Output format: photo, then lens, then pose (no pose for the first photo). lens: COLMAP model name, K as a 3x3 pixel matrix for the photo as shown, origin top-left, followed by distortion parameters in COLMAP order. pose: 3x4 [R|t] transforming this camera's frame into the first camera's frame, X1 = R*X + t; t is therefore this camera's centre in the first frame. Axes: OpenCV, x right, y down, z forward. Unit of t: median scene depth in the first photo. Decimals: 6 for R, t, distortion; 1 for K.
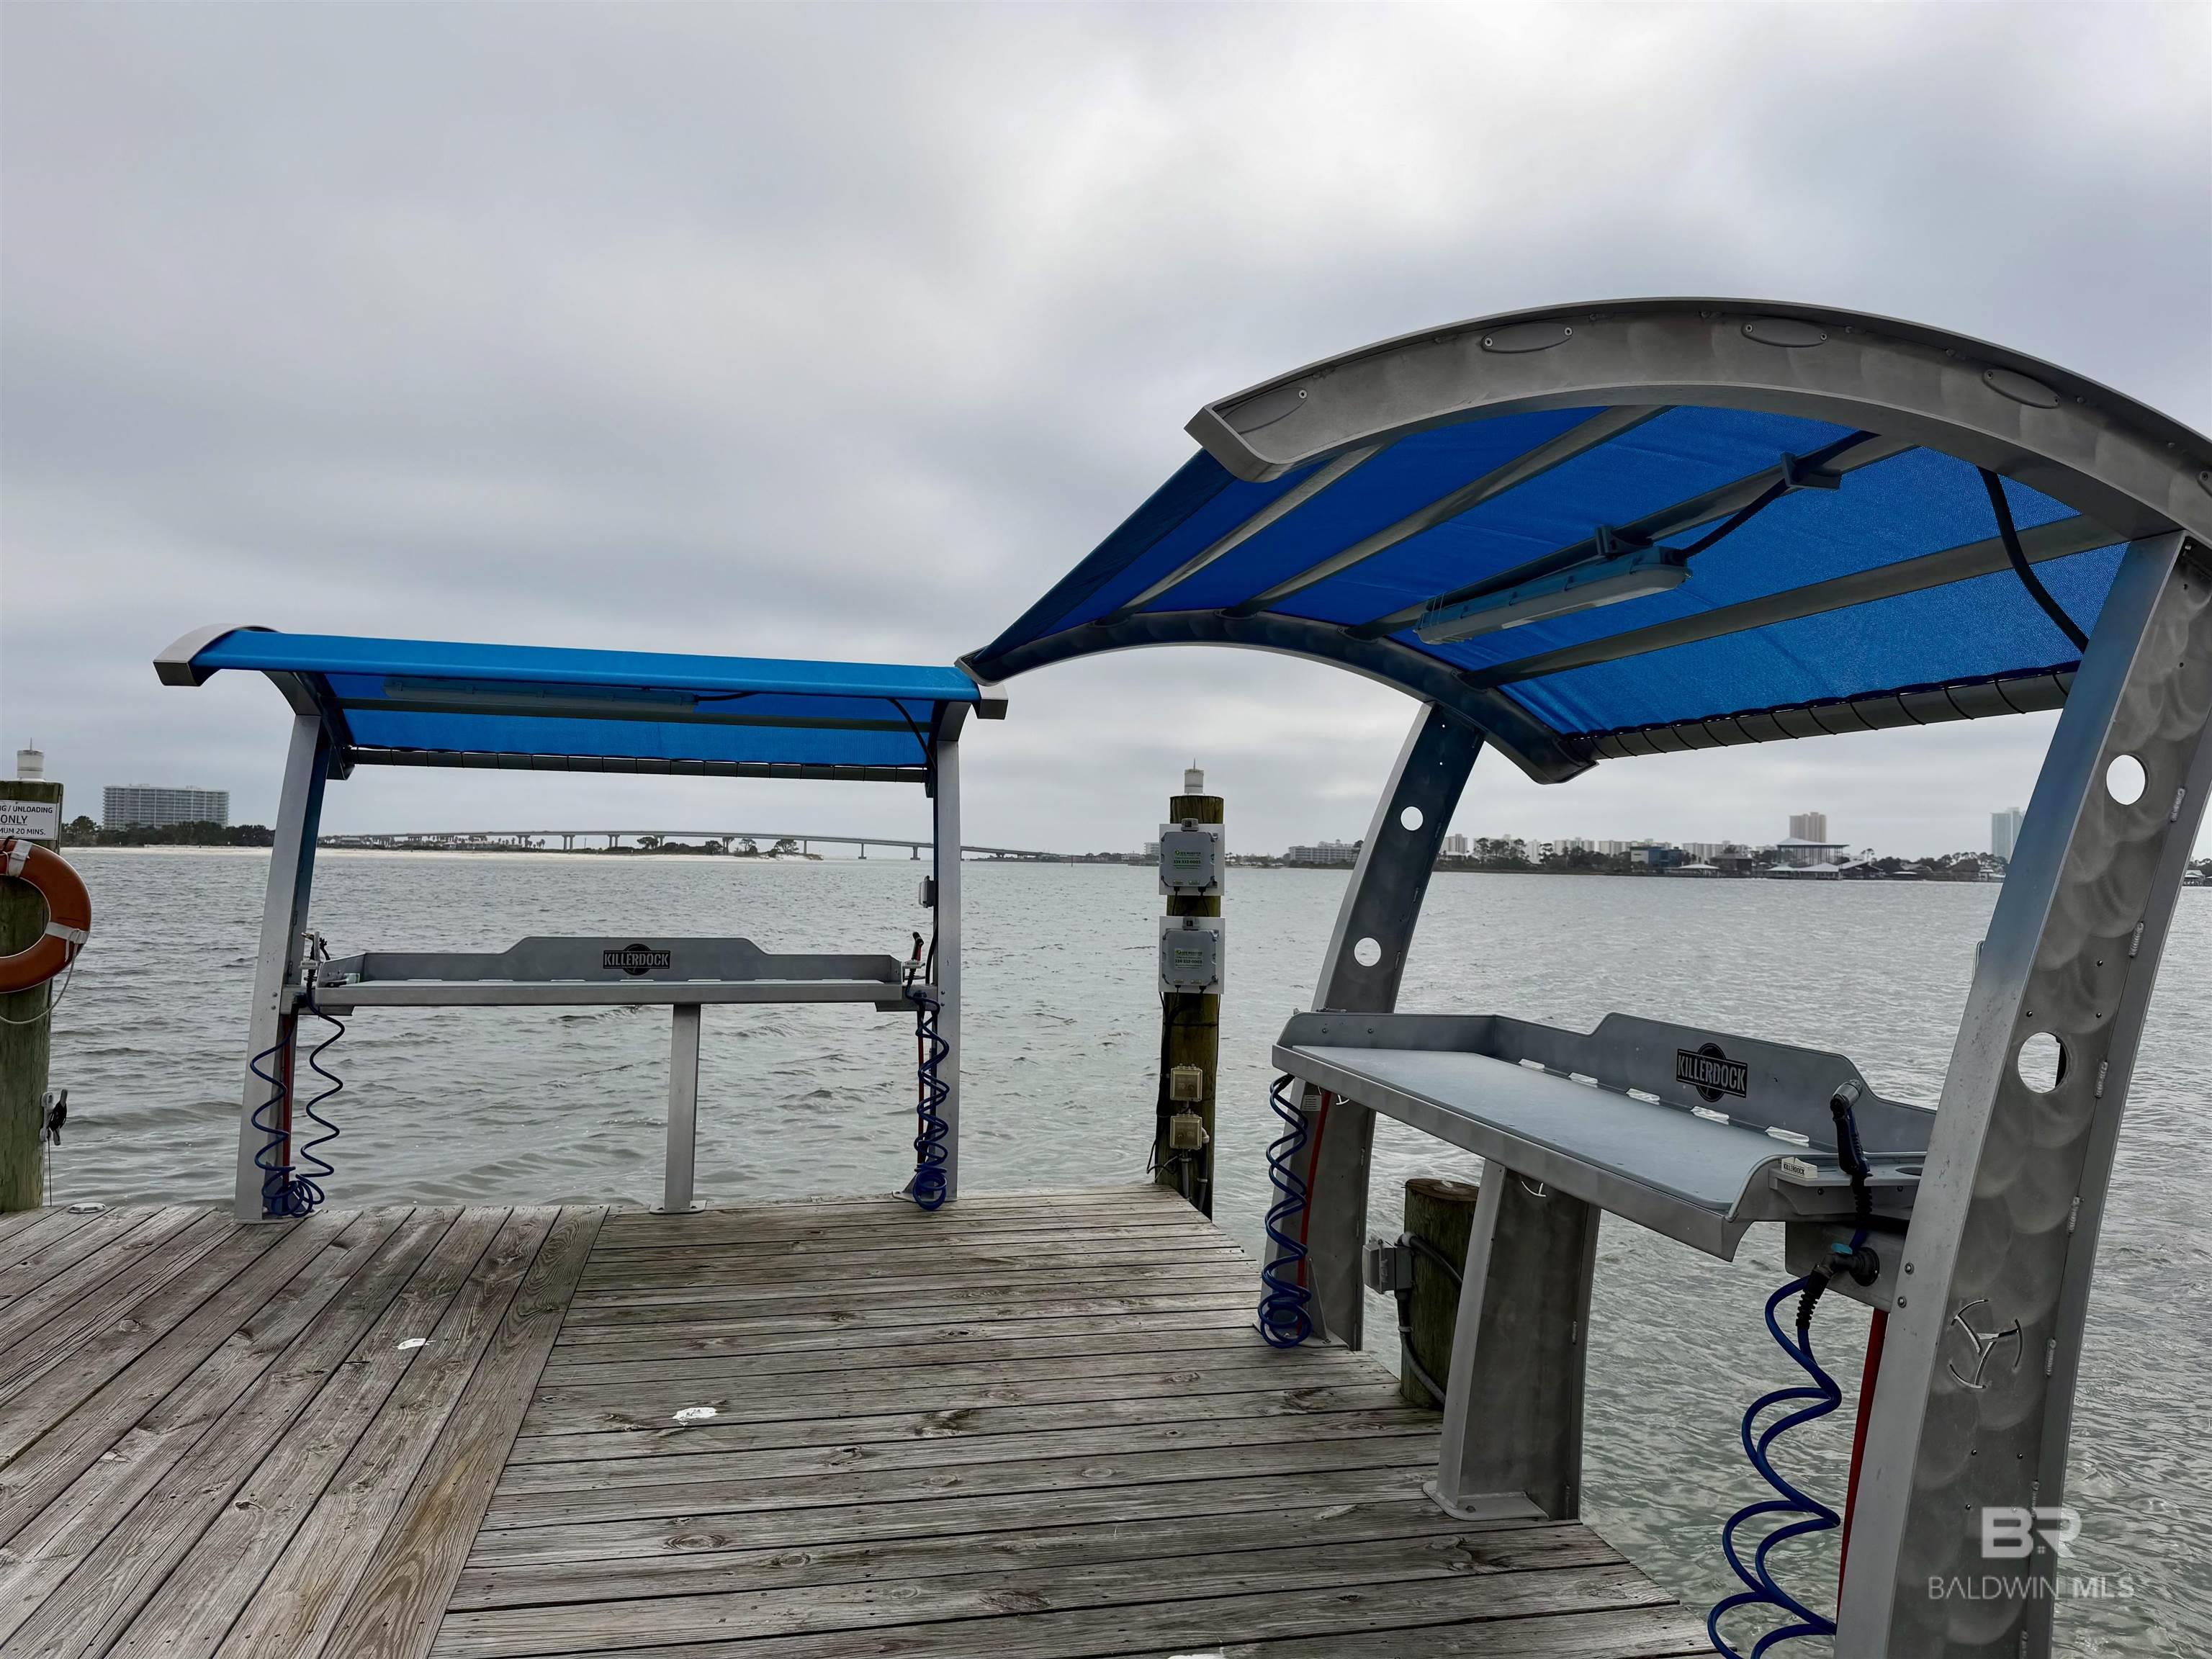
lens RADIAL K [[1564.9, 0, 1106.0], [0, 1564.9, 829.5], [0, 0, 1]] dist [-0.006842, -0.004466]
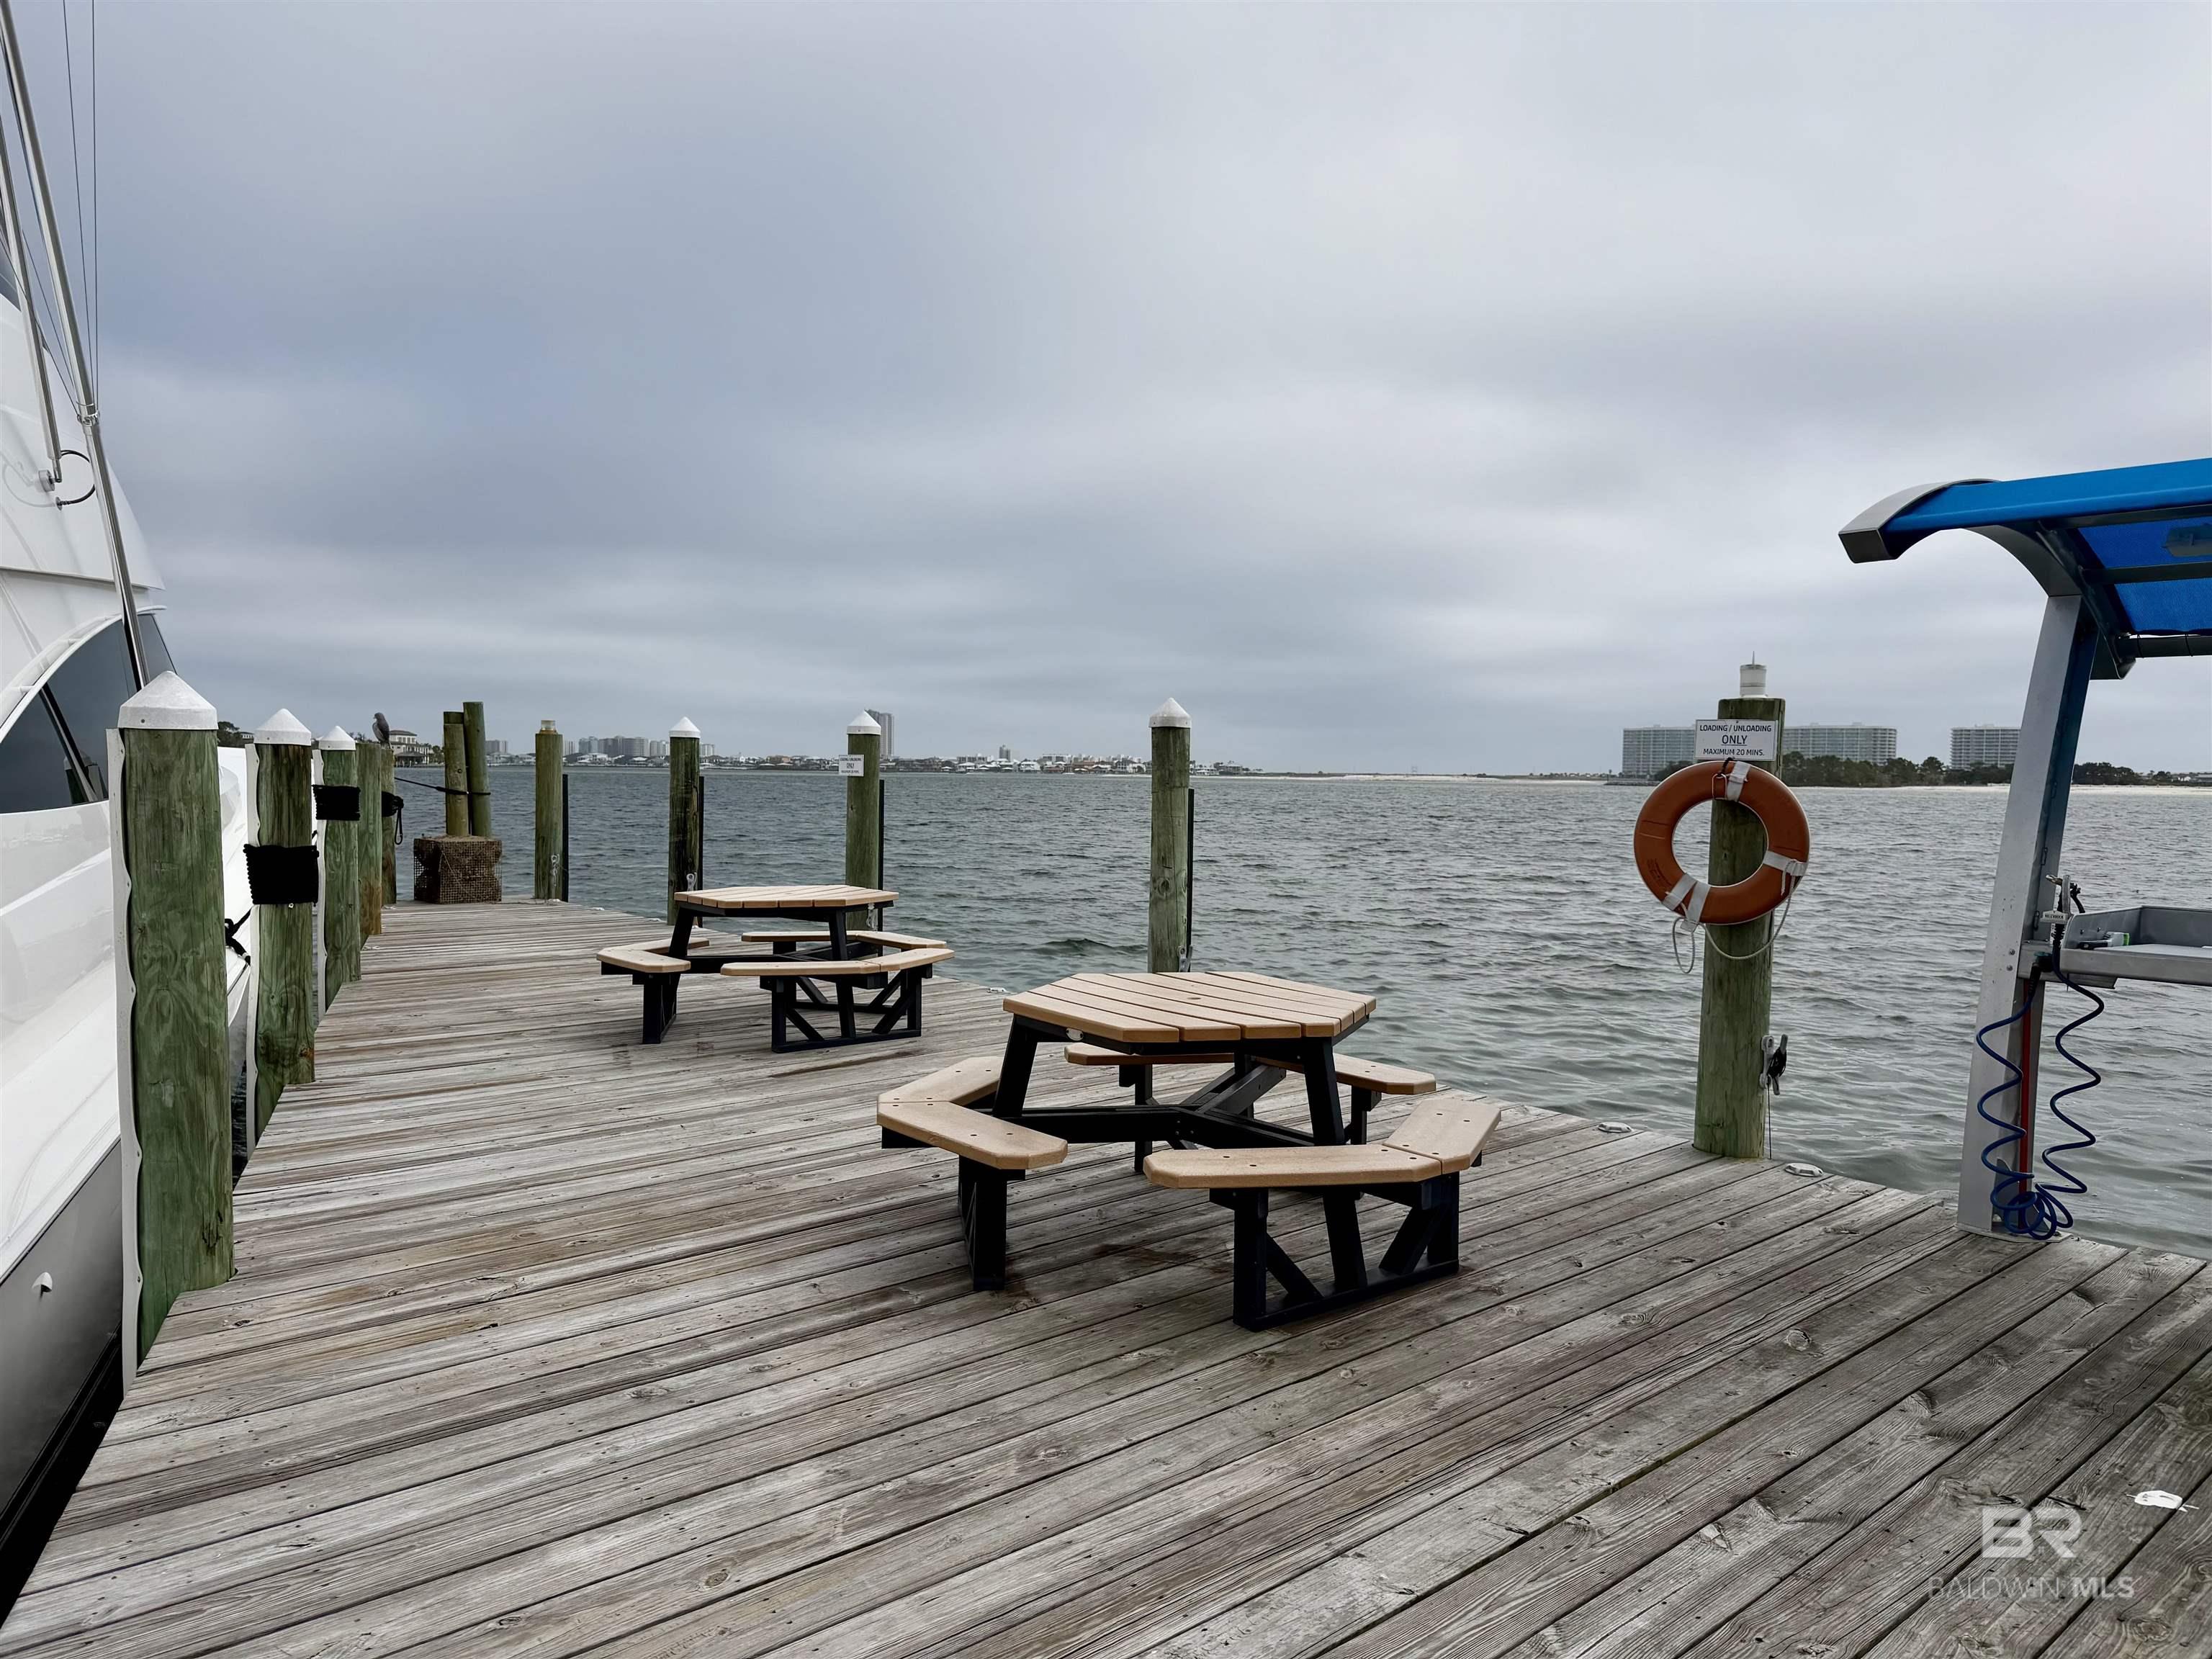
lens RADIAL K [[1564.9, 0, 1106.0], [0, 1564.9, 829.5], [0, 0, 1]] dist [-0.006842, -0.004466]
pose [[0.485710, 0.021319, -0.873860, -0.078151], [0.012701, 0.999425, 0.031442, 0.015524], [0.874028, -0.026371, 0.485160, 0.256268]]
